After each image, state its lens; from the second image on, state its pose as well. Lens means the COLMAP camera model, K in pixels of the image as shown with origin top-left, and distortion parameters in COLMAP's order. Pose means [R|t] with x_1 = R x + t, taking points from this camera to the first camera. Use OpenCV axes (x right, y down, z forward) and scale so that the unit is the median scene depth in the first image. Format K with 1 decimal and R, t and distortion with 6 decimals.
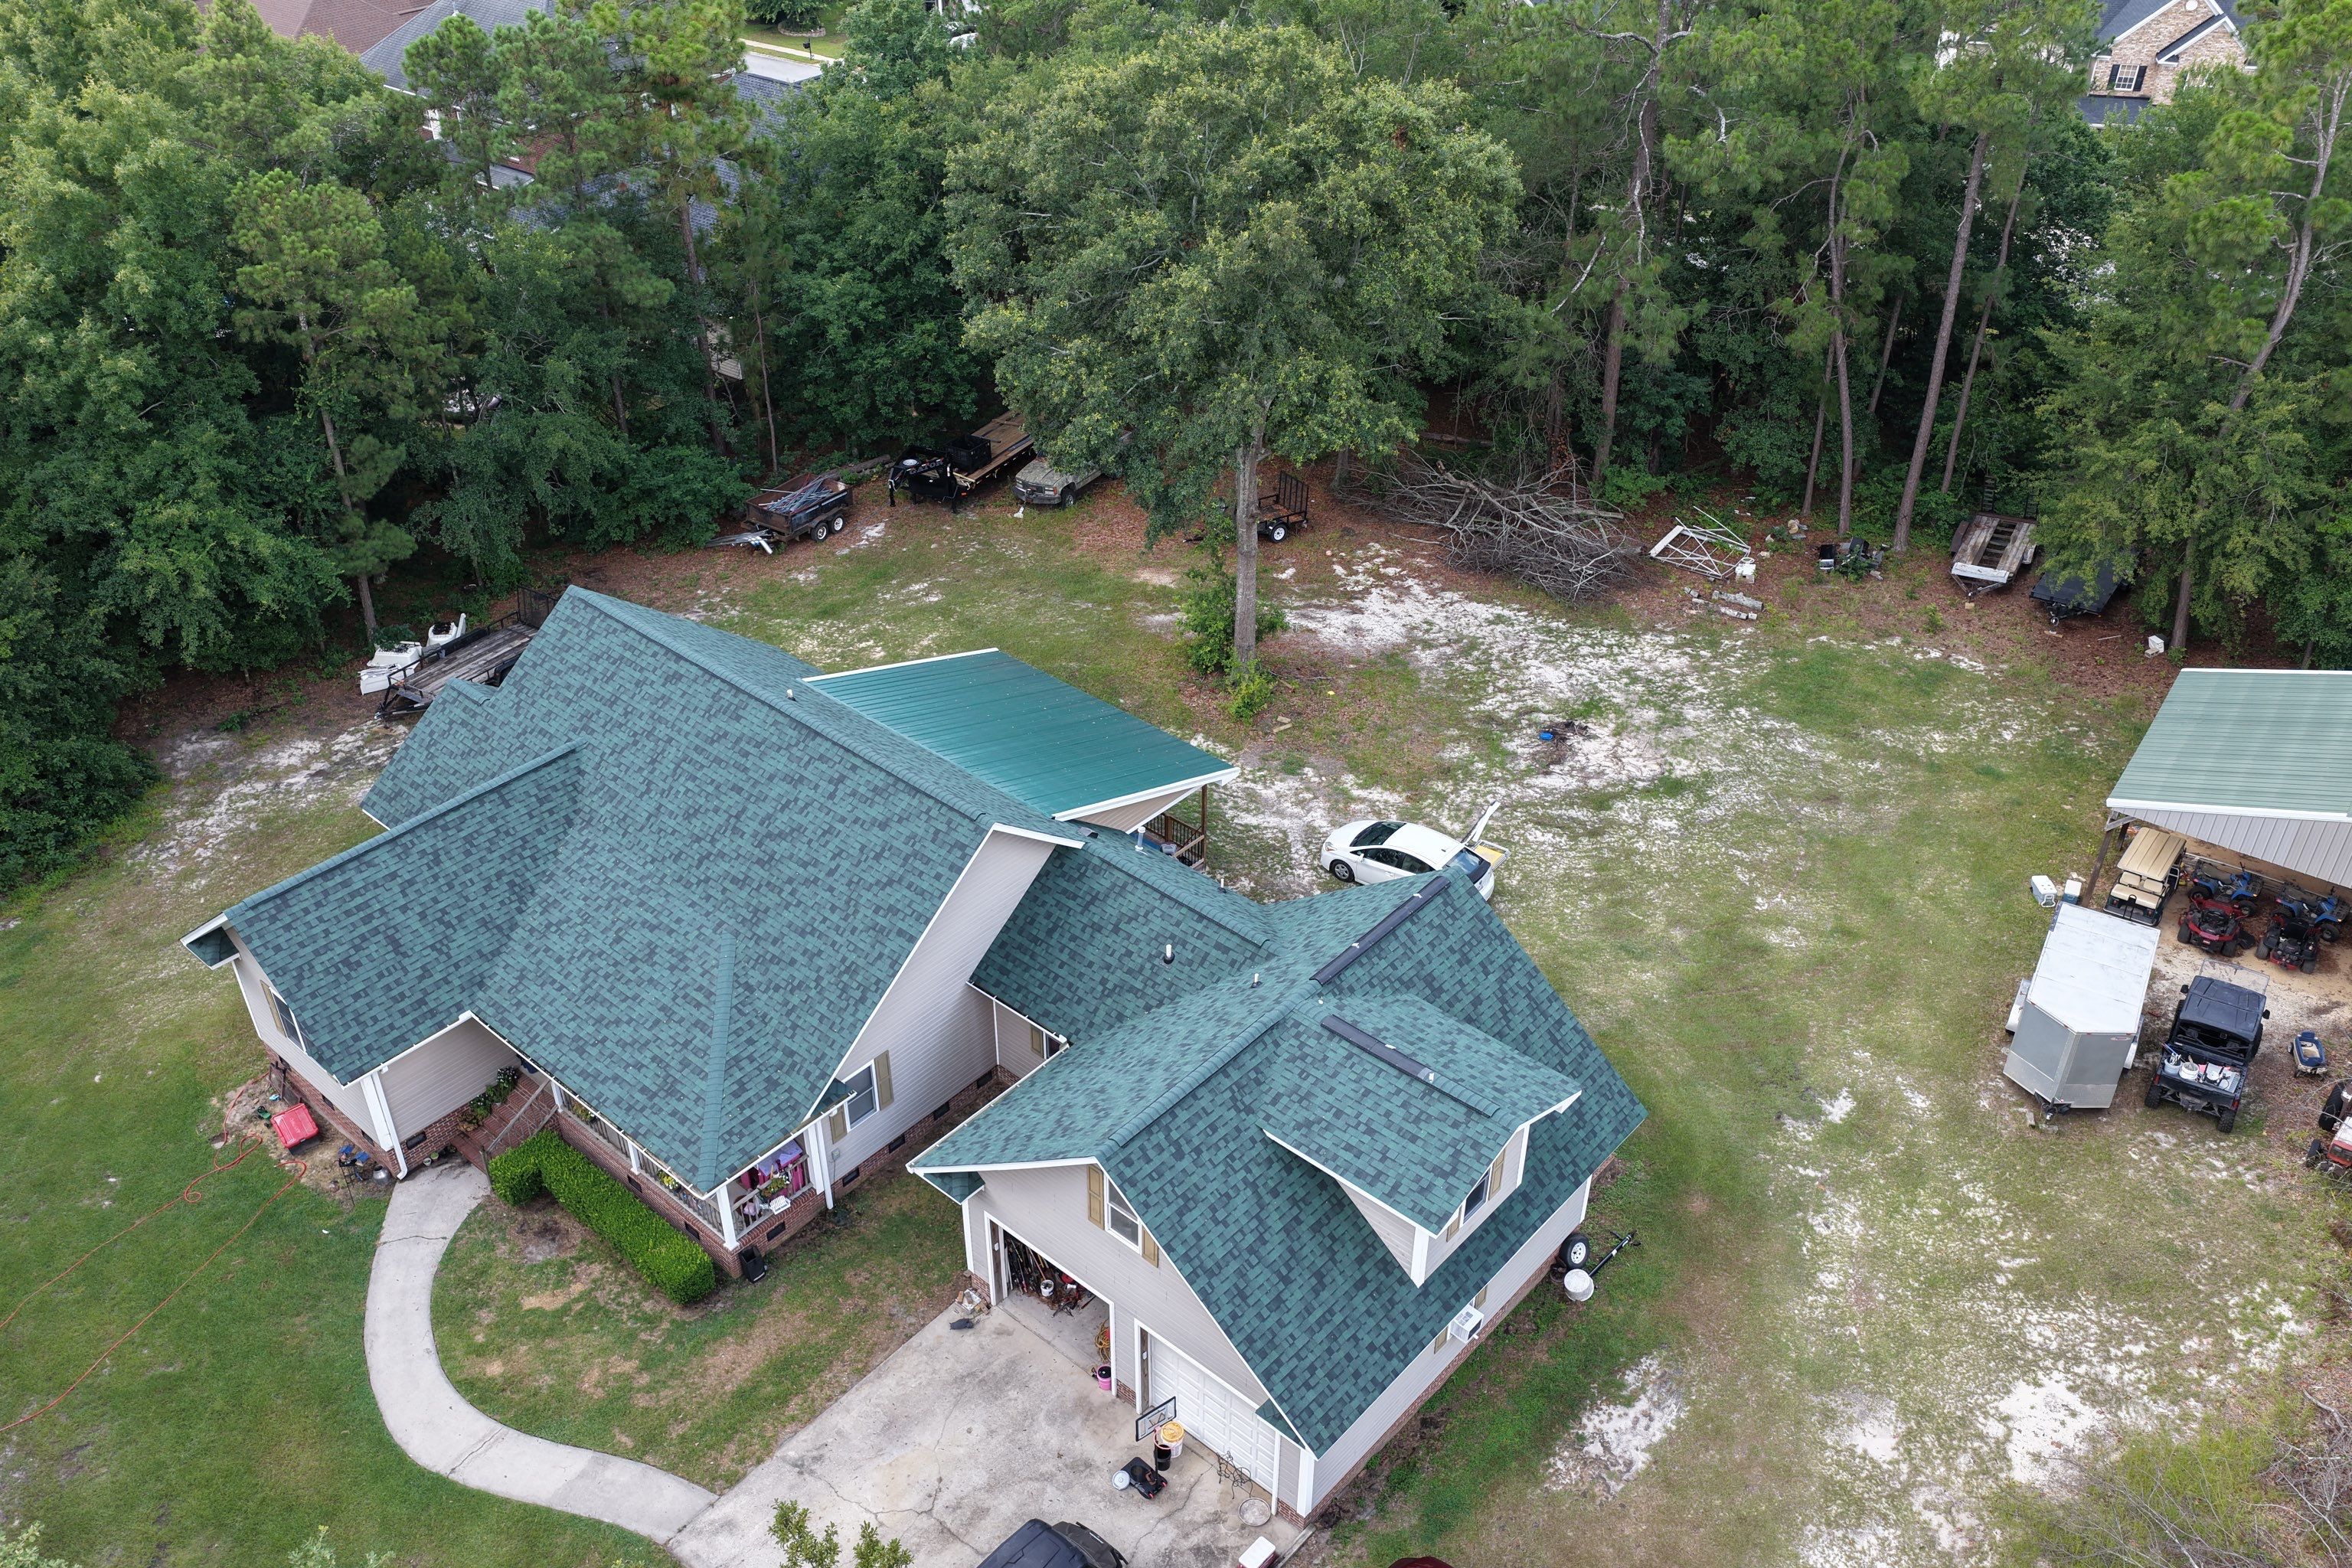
lens RADIAL K [[1955.0, 0, 1184.9], [0, 1955.0, 777.1], [0, 0, 1]] dist [-0.014599, 0.042520]
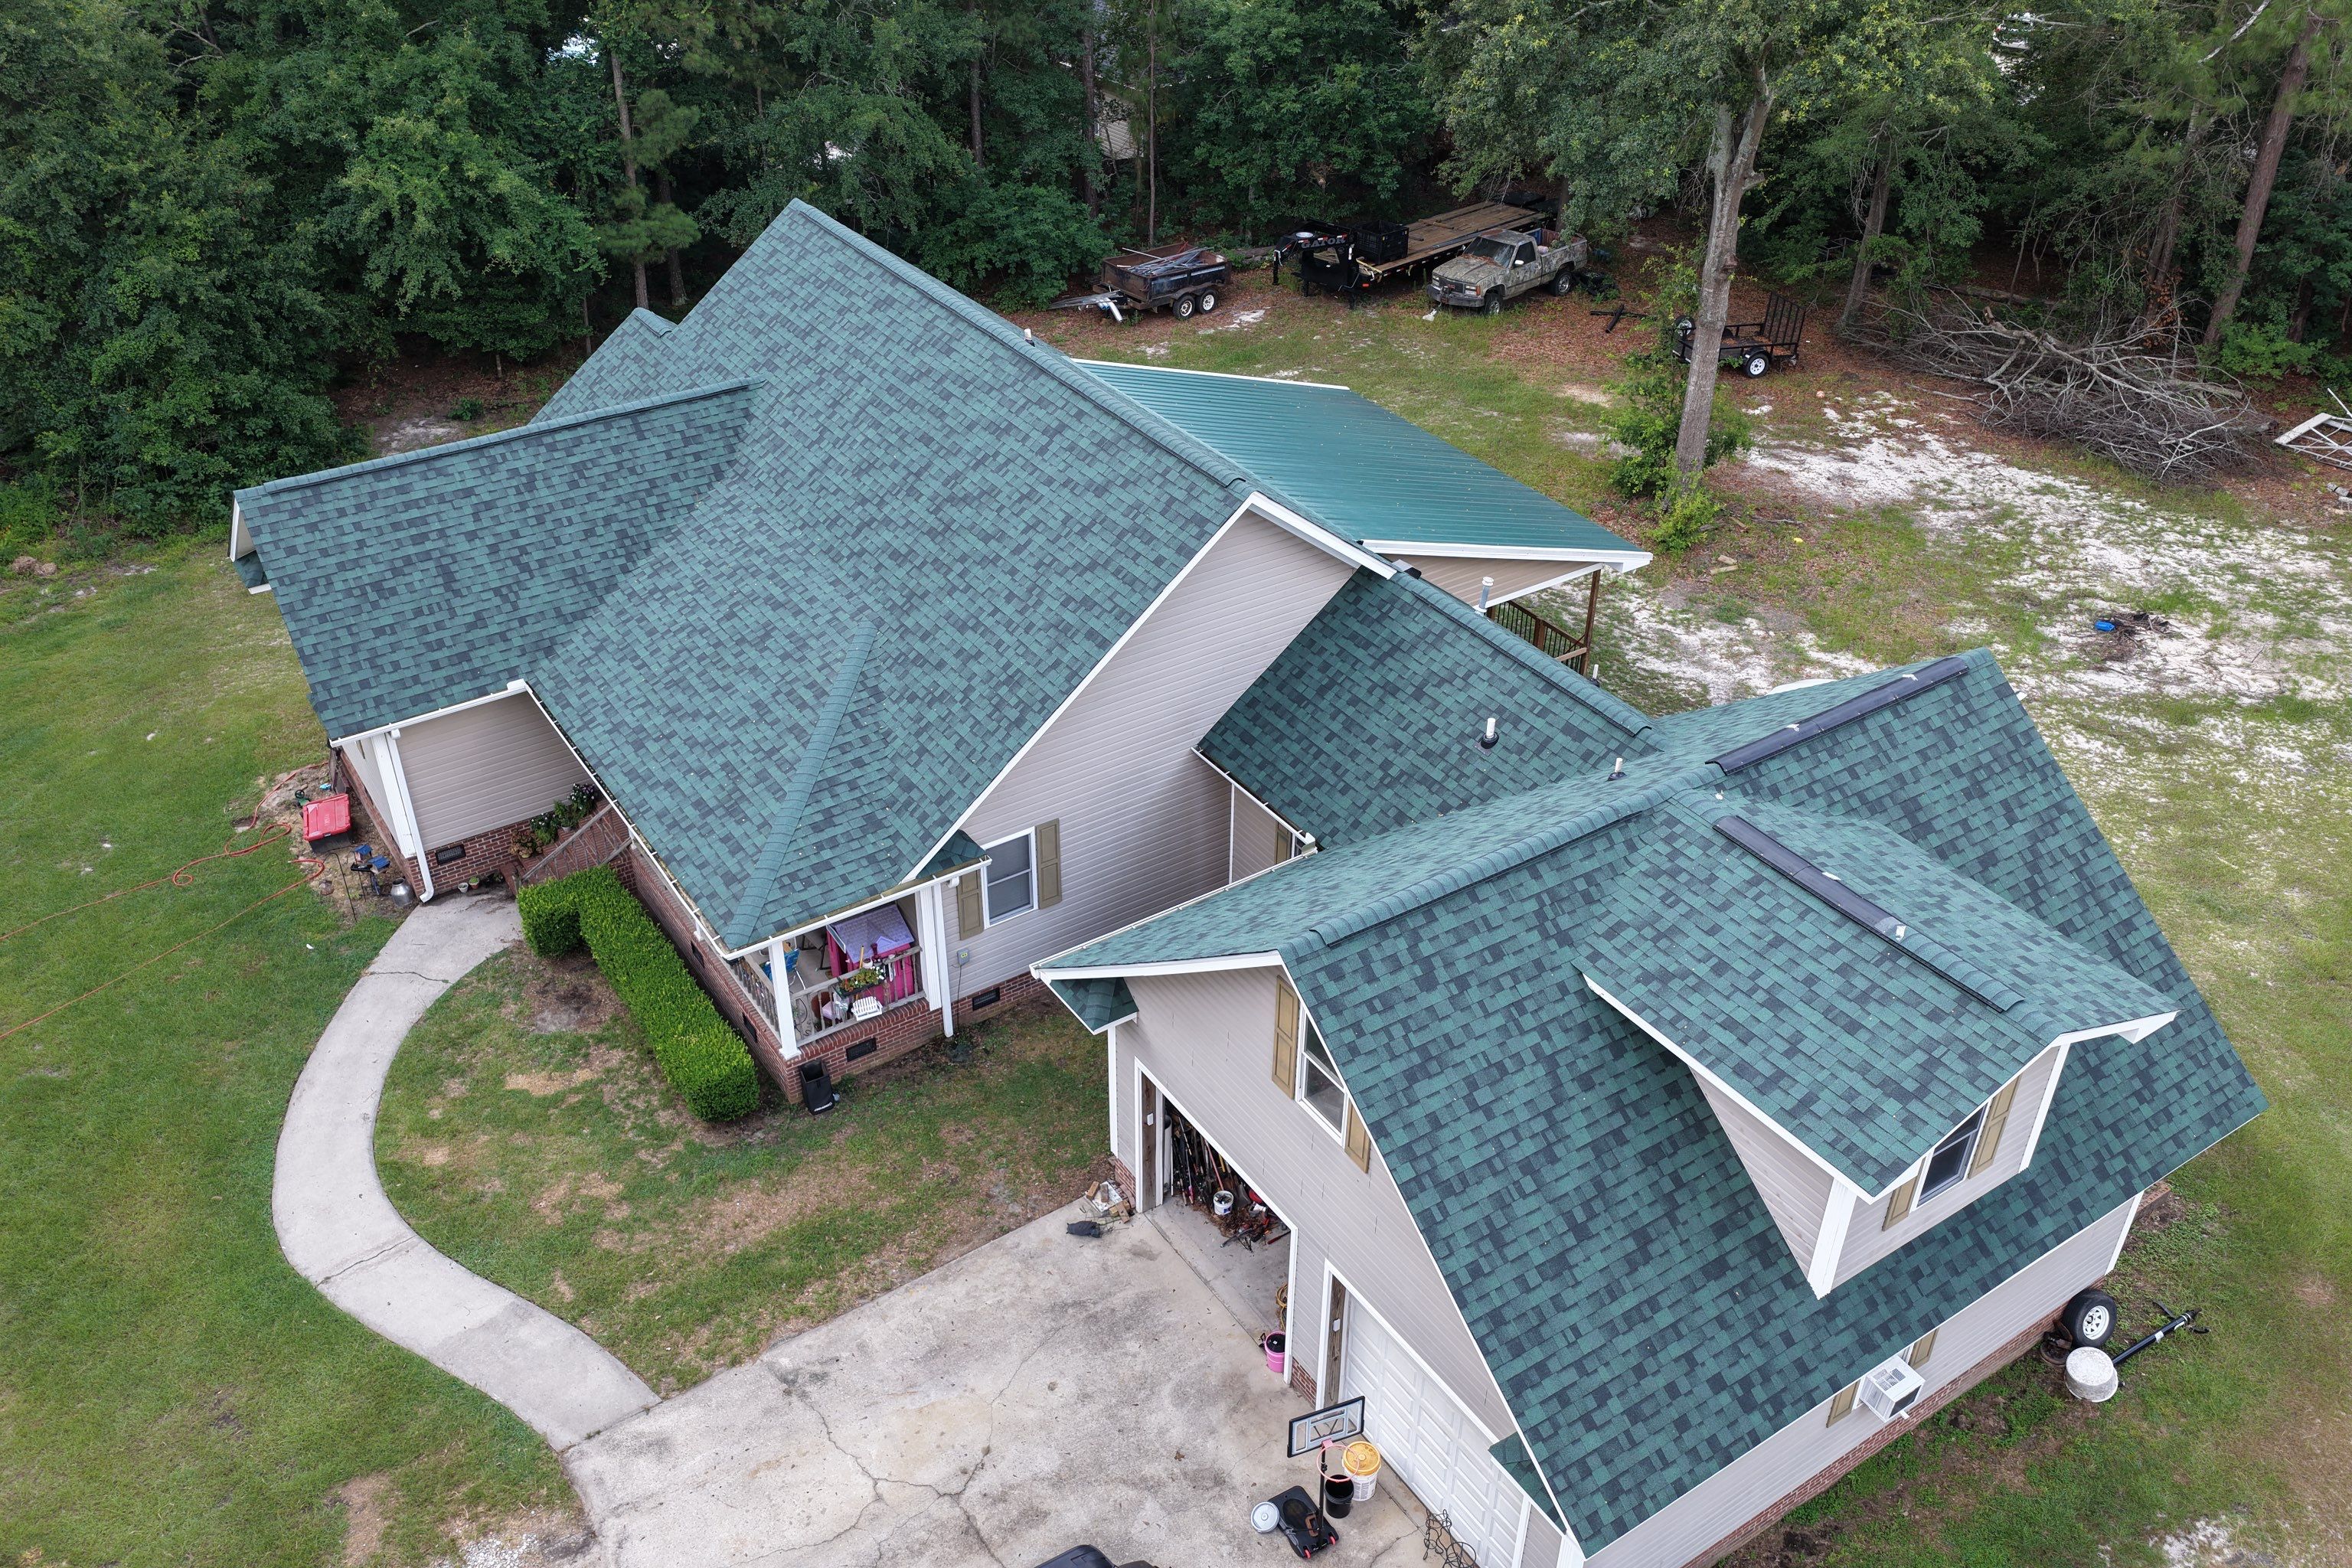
lens RADIAL K [[1955.0, 0, 1184.9], [0, 1955.0, 777.1], [0, 0, 1]] dist [-0.014599, 0.042520]
pose [[0.964822, 0.148268, -0.217105, 0.035277], [-0.151822, 0.988408, 0.000312, 0.114814], [0.214635, 0.032660, 0.976148, 0.332720]]
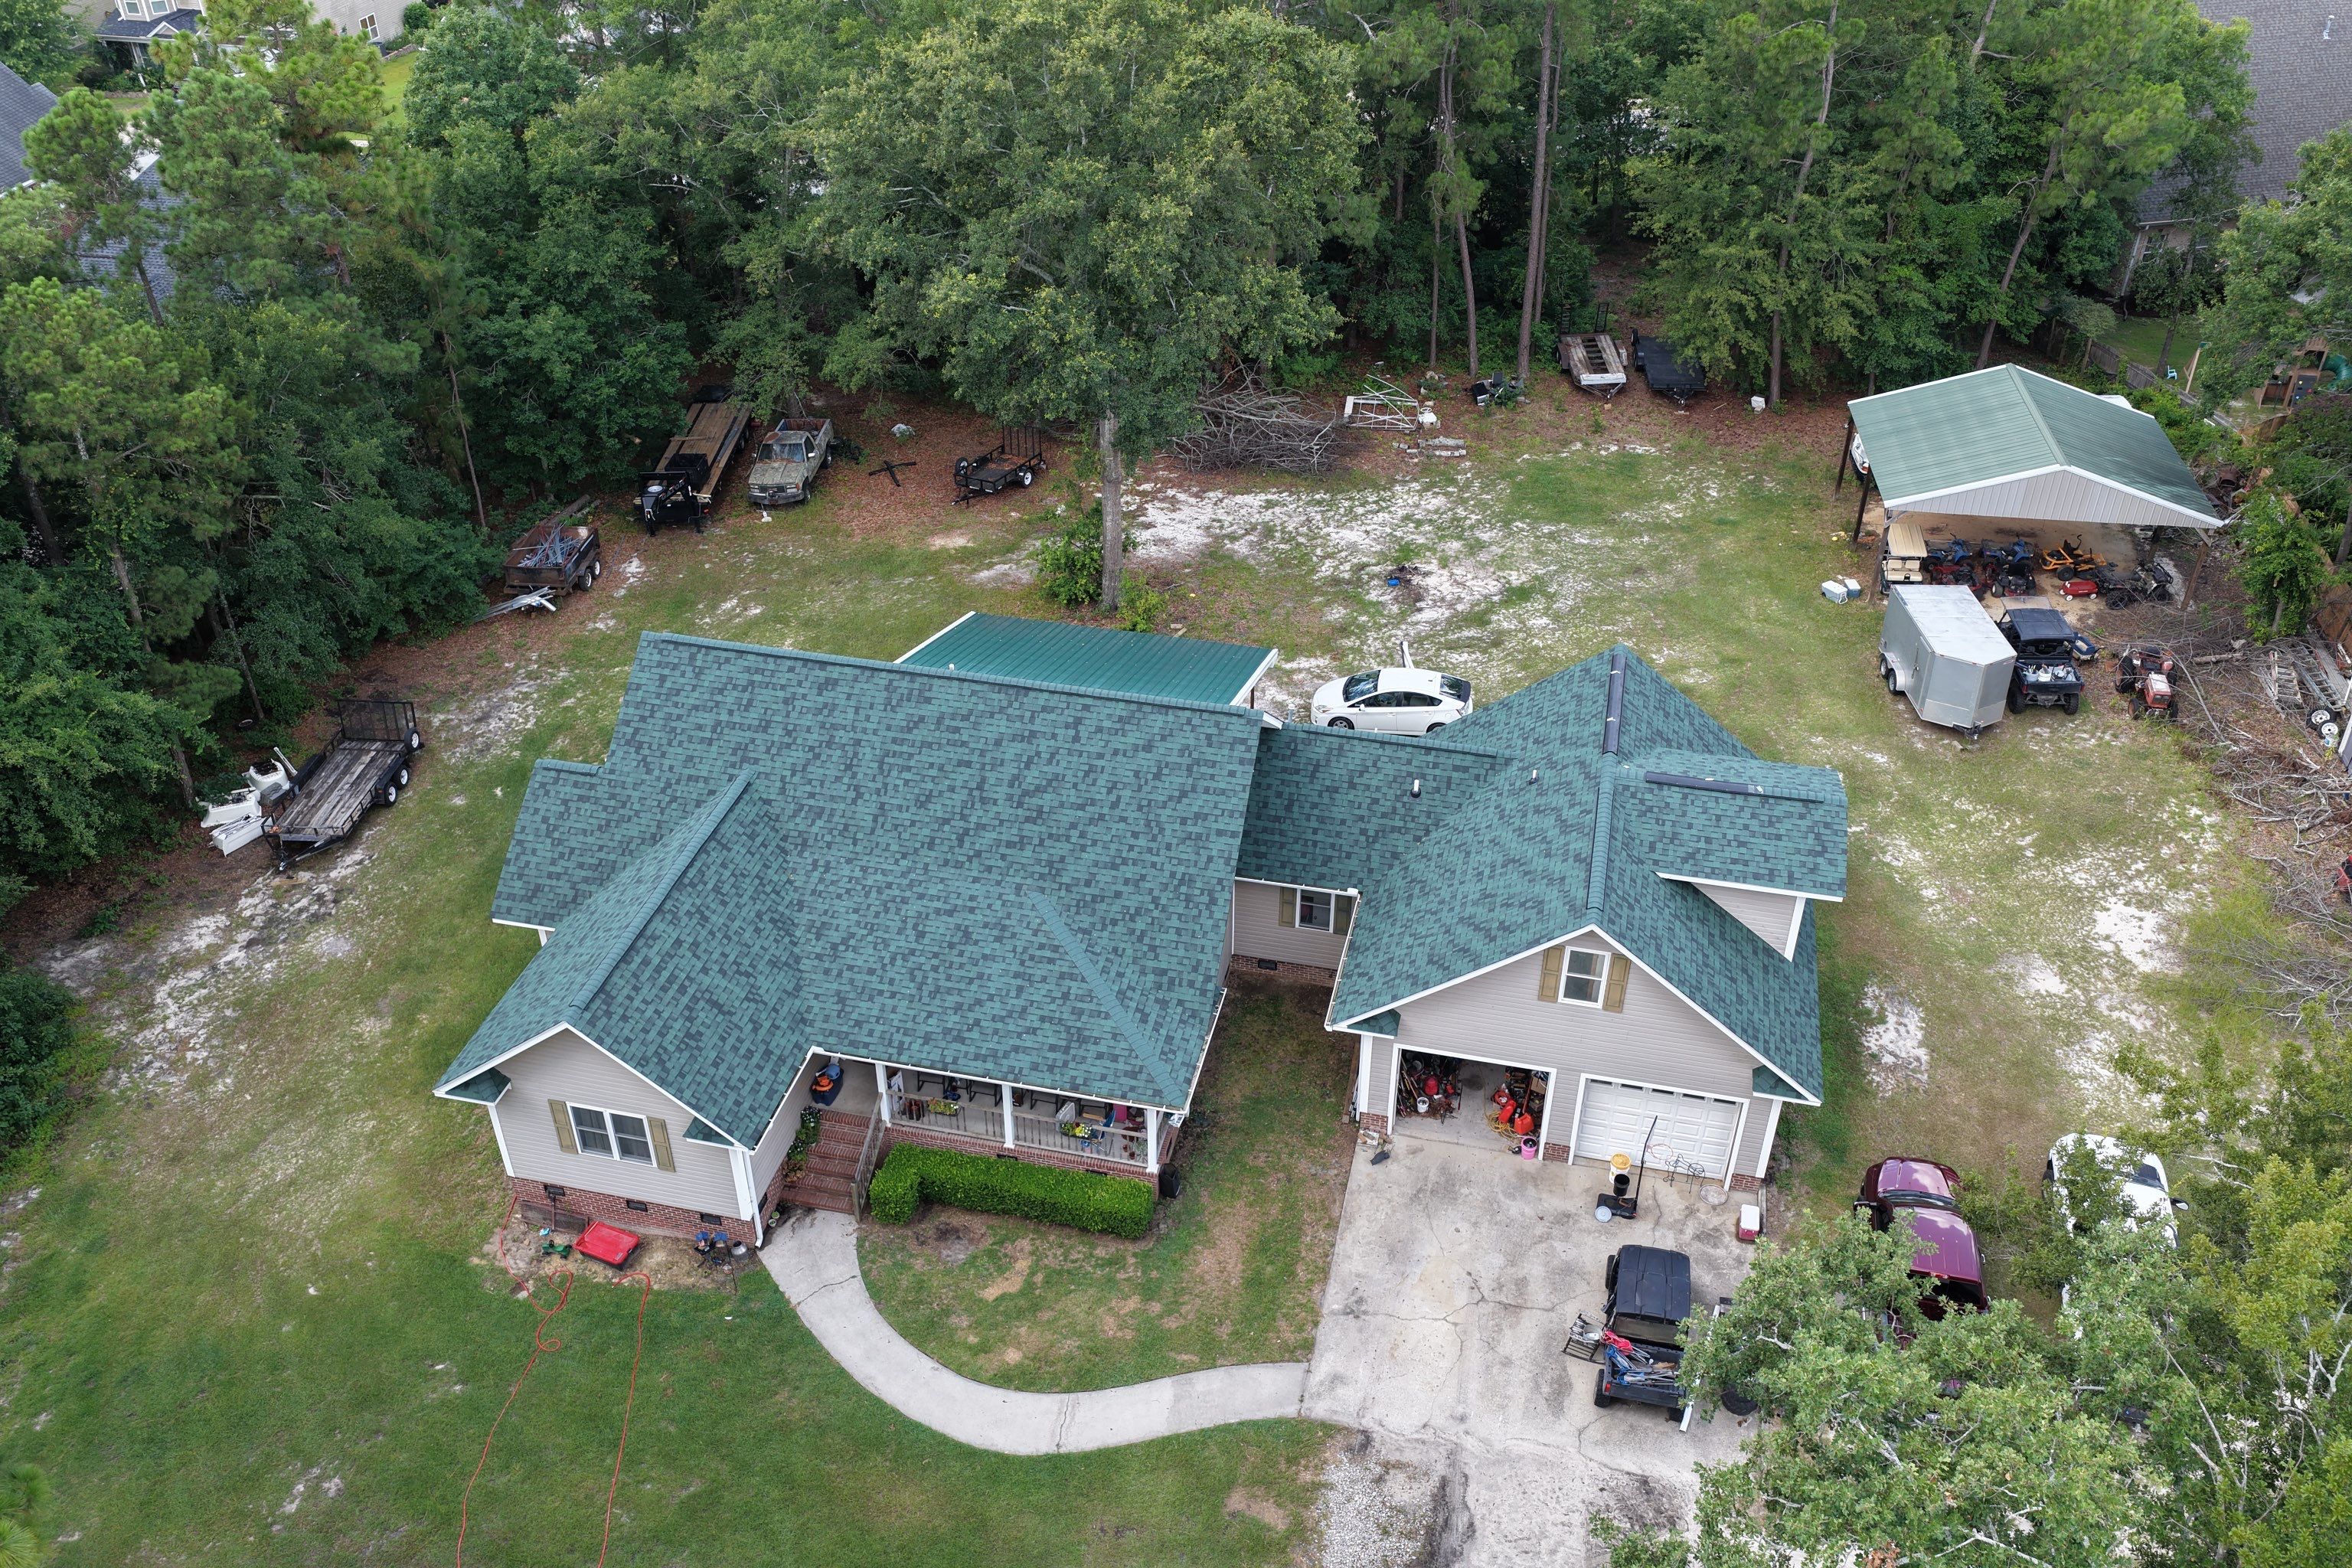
lens RADIAL K [[1955.0, 0, 1184.9], [0, 1955.0, 777.1], [0, 0, 1]] dist [-0.014599, 0.042520]
pose [[0.882983, -0.271493, 0.382927, -0.524751], [0.270182, 0.961039, 0.058365, -0.015567], [-0.383853, 0.051925, 0.921933, 0.023841]]
